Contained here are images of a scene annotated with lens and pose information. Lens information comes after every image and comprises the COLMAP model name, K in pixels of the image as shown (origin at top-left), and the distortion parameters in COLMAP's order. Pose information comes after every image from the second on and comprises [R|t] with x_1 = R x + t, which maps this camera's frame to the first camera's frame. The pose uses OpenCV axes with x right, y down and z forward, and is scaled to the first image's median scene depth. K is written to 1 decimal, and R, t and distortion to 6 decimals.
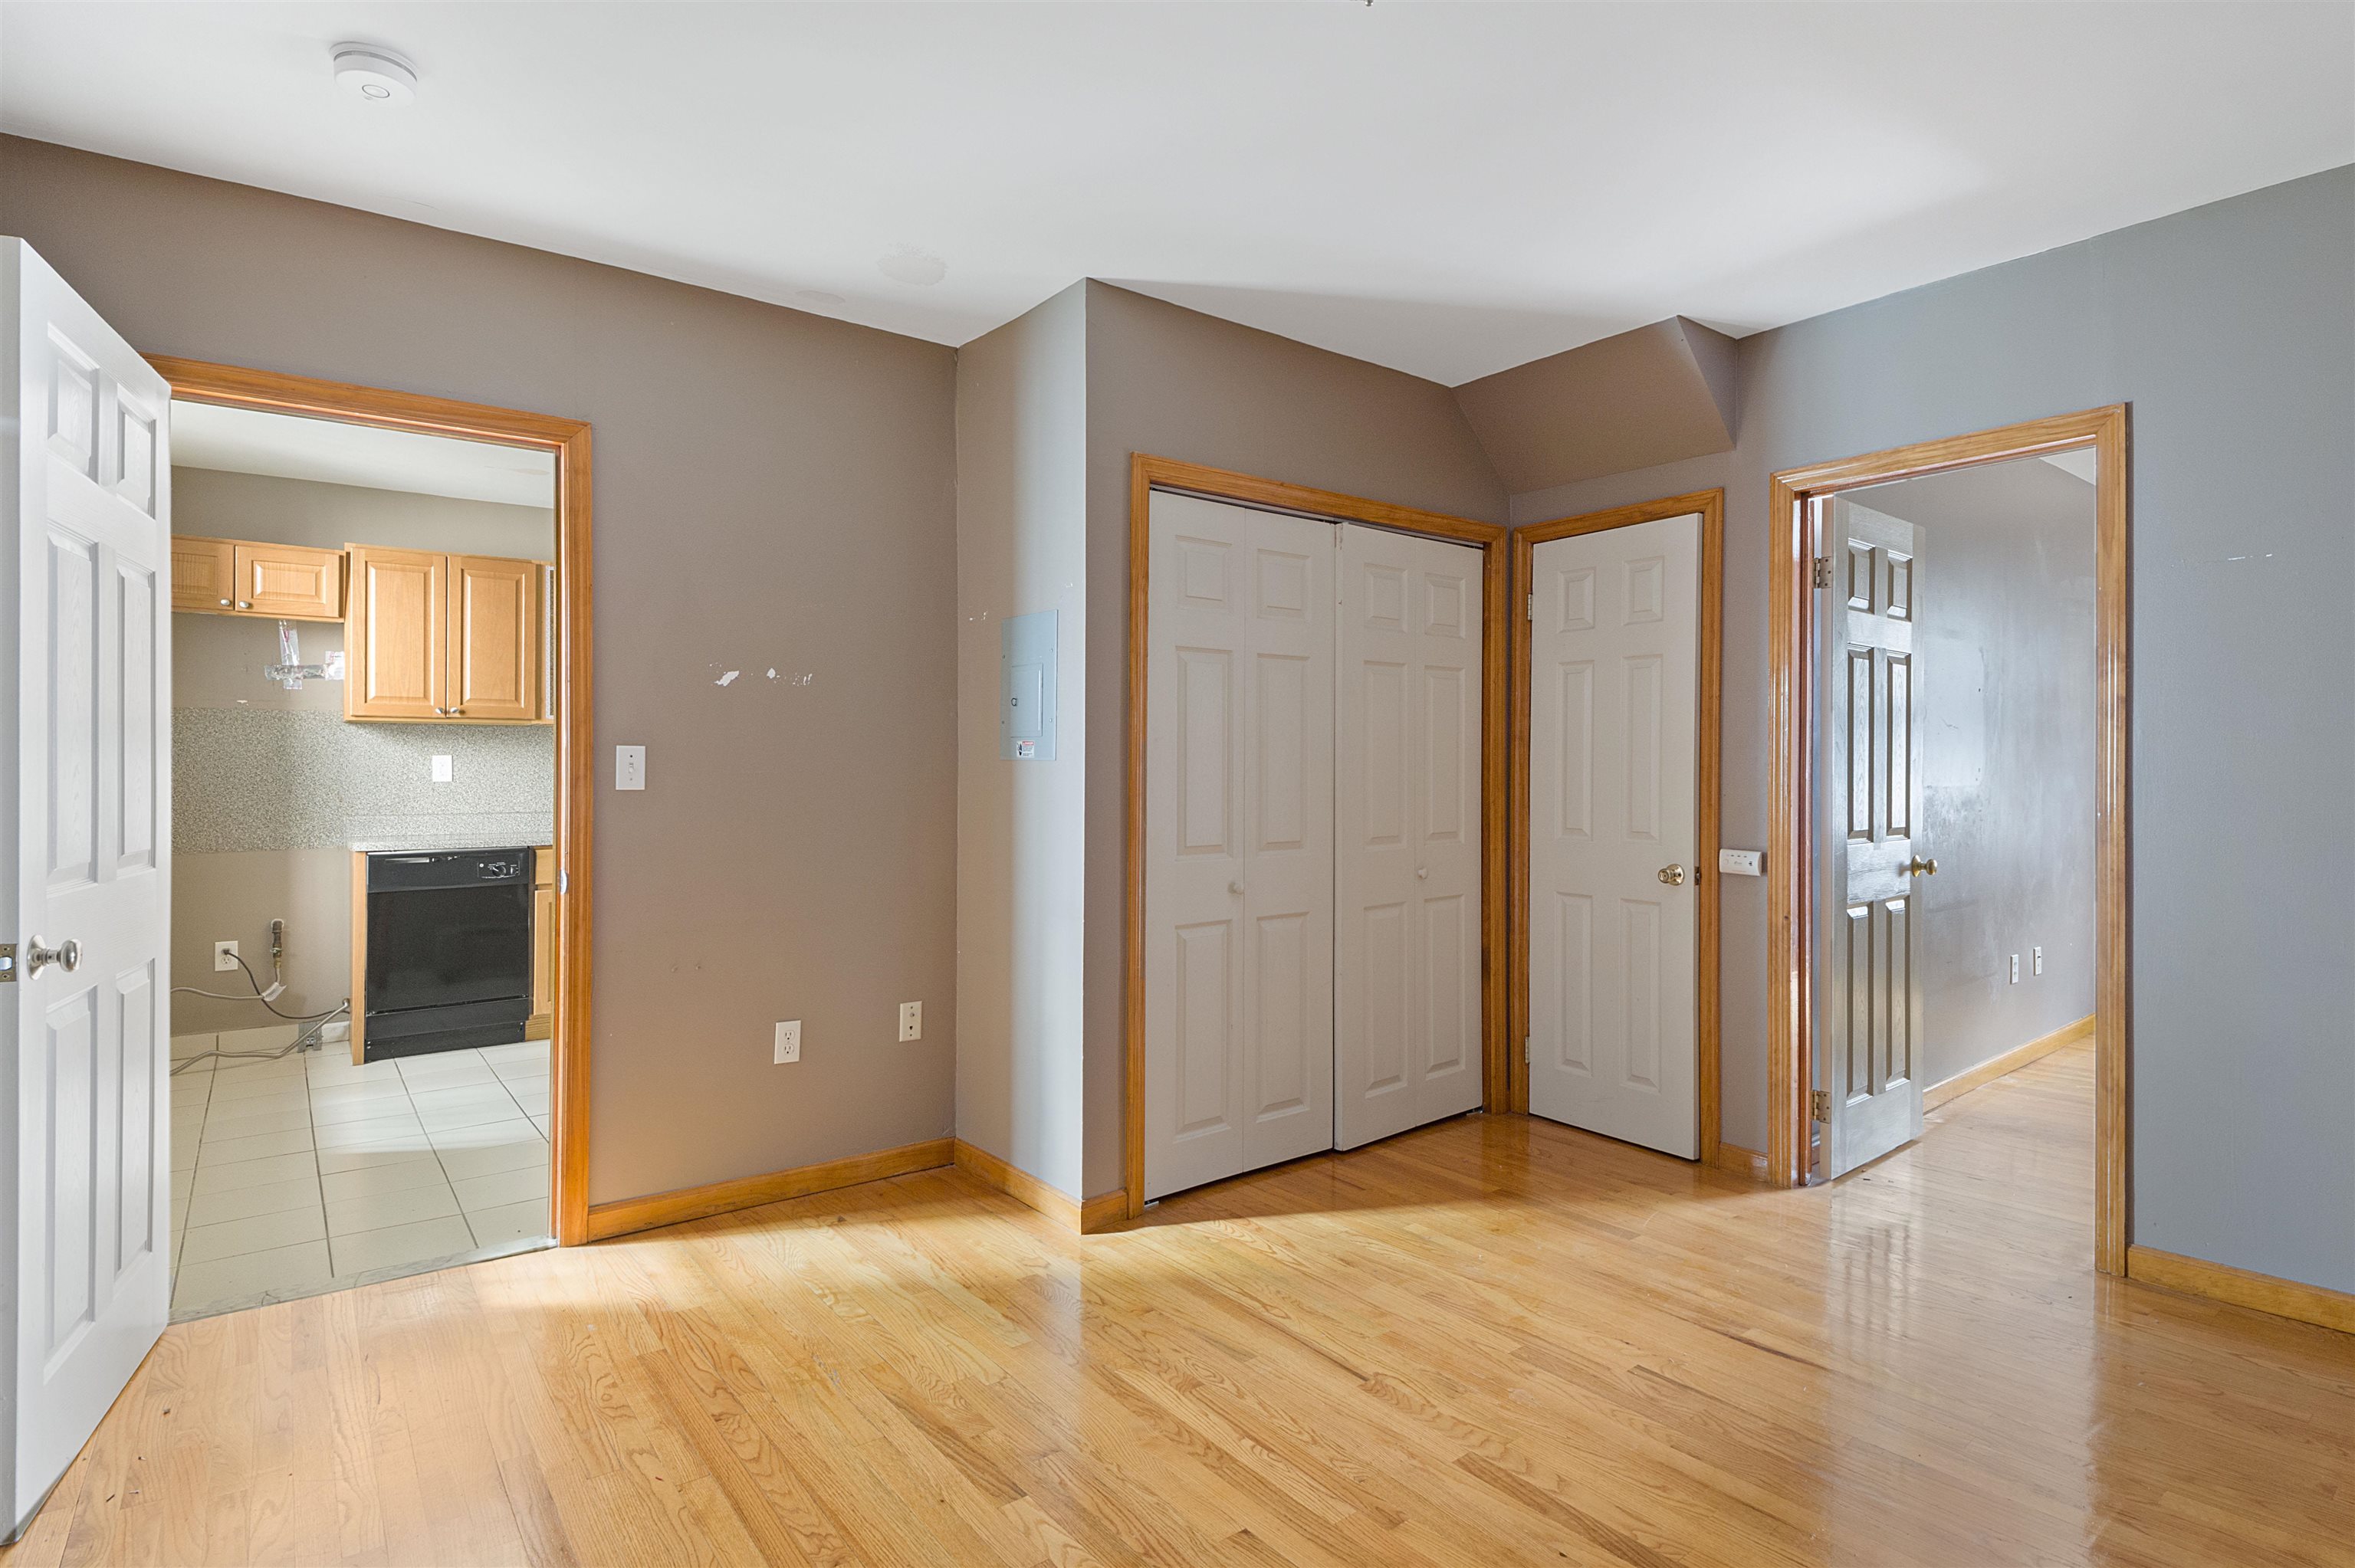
lens RADIAL K [[1177.5, 0, 1169.2], [0, 1177.5, 768.9], [0, 0, 1]] dist [-0.000700, -0.001035]
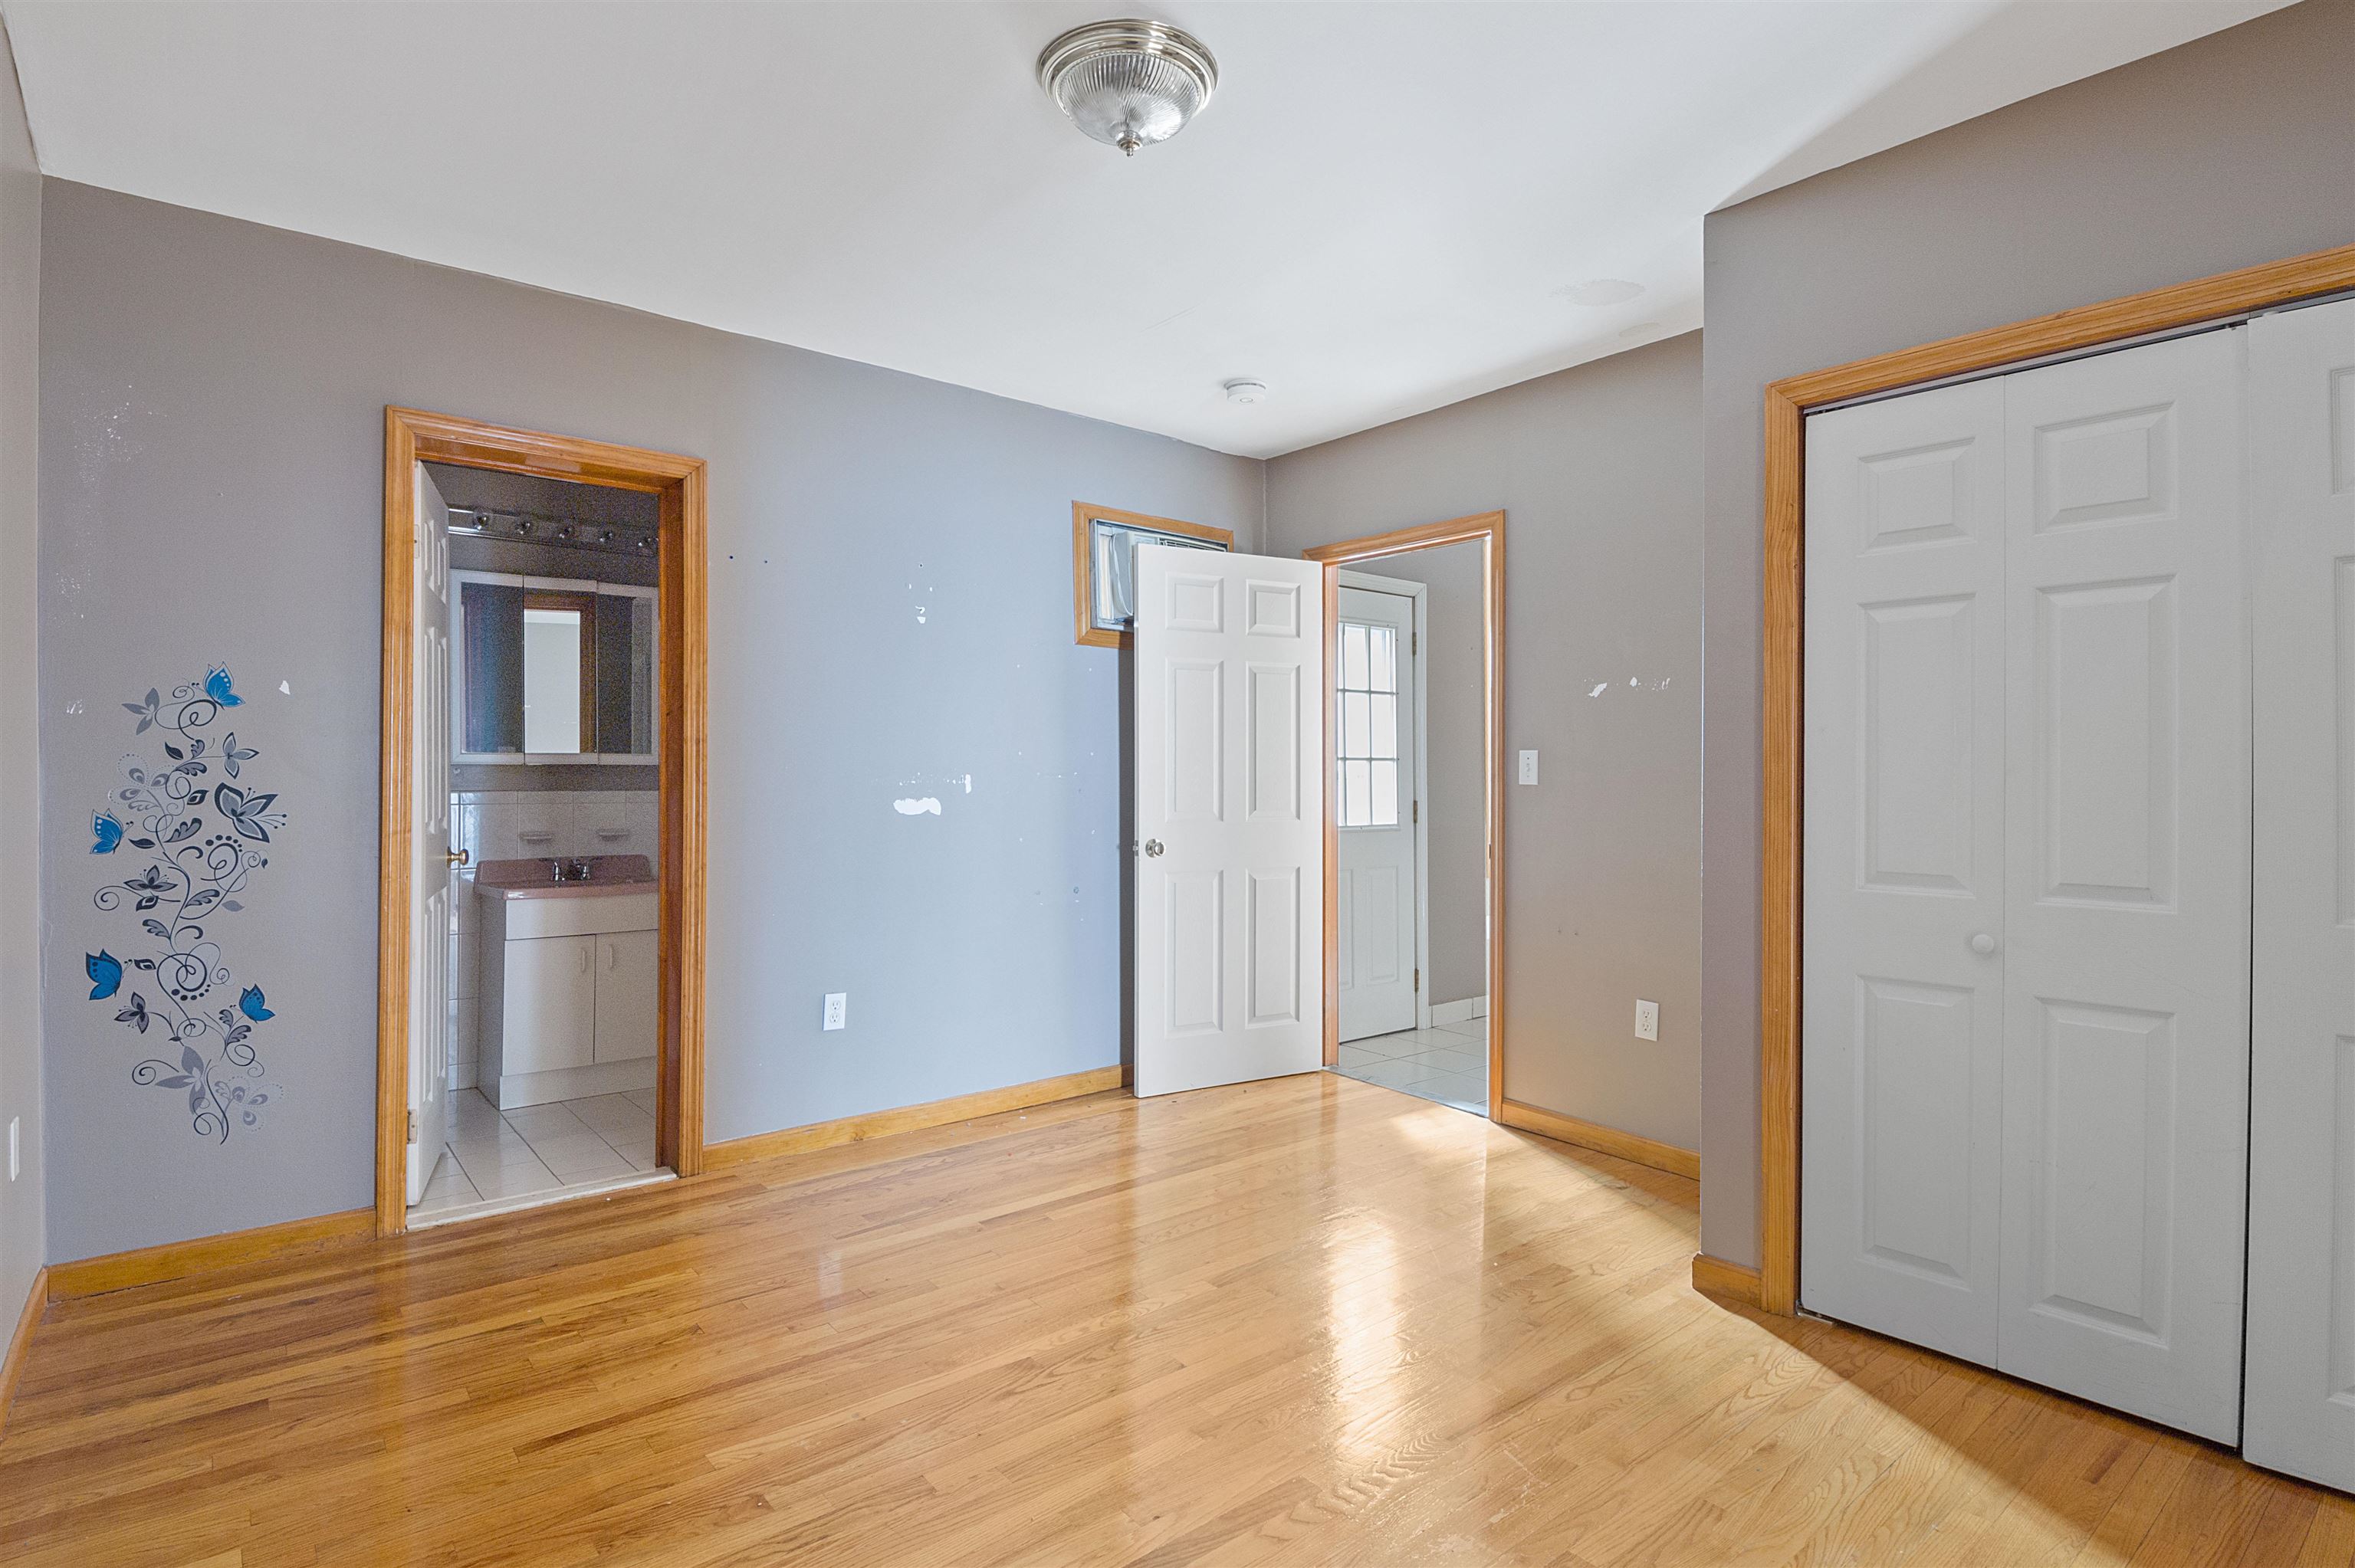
lens RADIAL K [[1177.5, 0, 1166.8], [0, 1177.5, 778.9], [0, 0, 1]] dist [-0.000700, -0.001035]
pose [[0.031572, 0.009801, -0.999453, 0.784750], [-0.003484, 0.999947, 0.009696, 0.000682], [0.999495, 0.003176, 0.031604, 0.554117]]
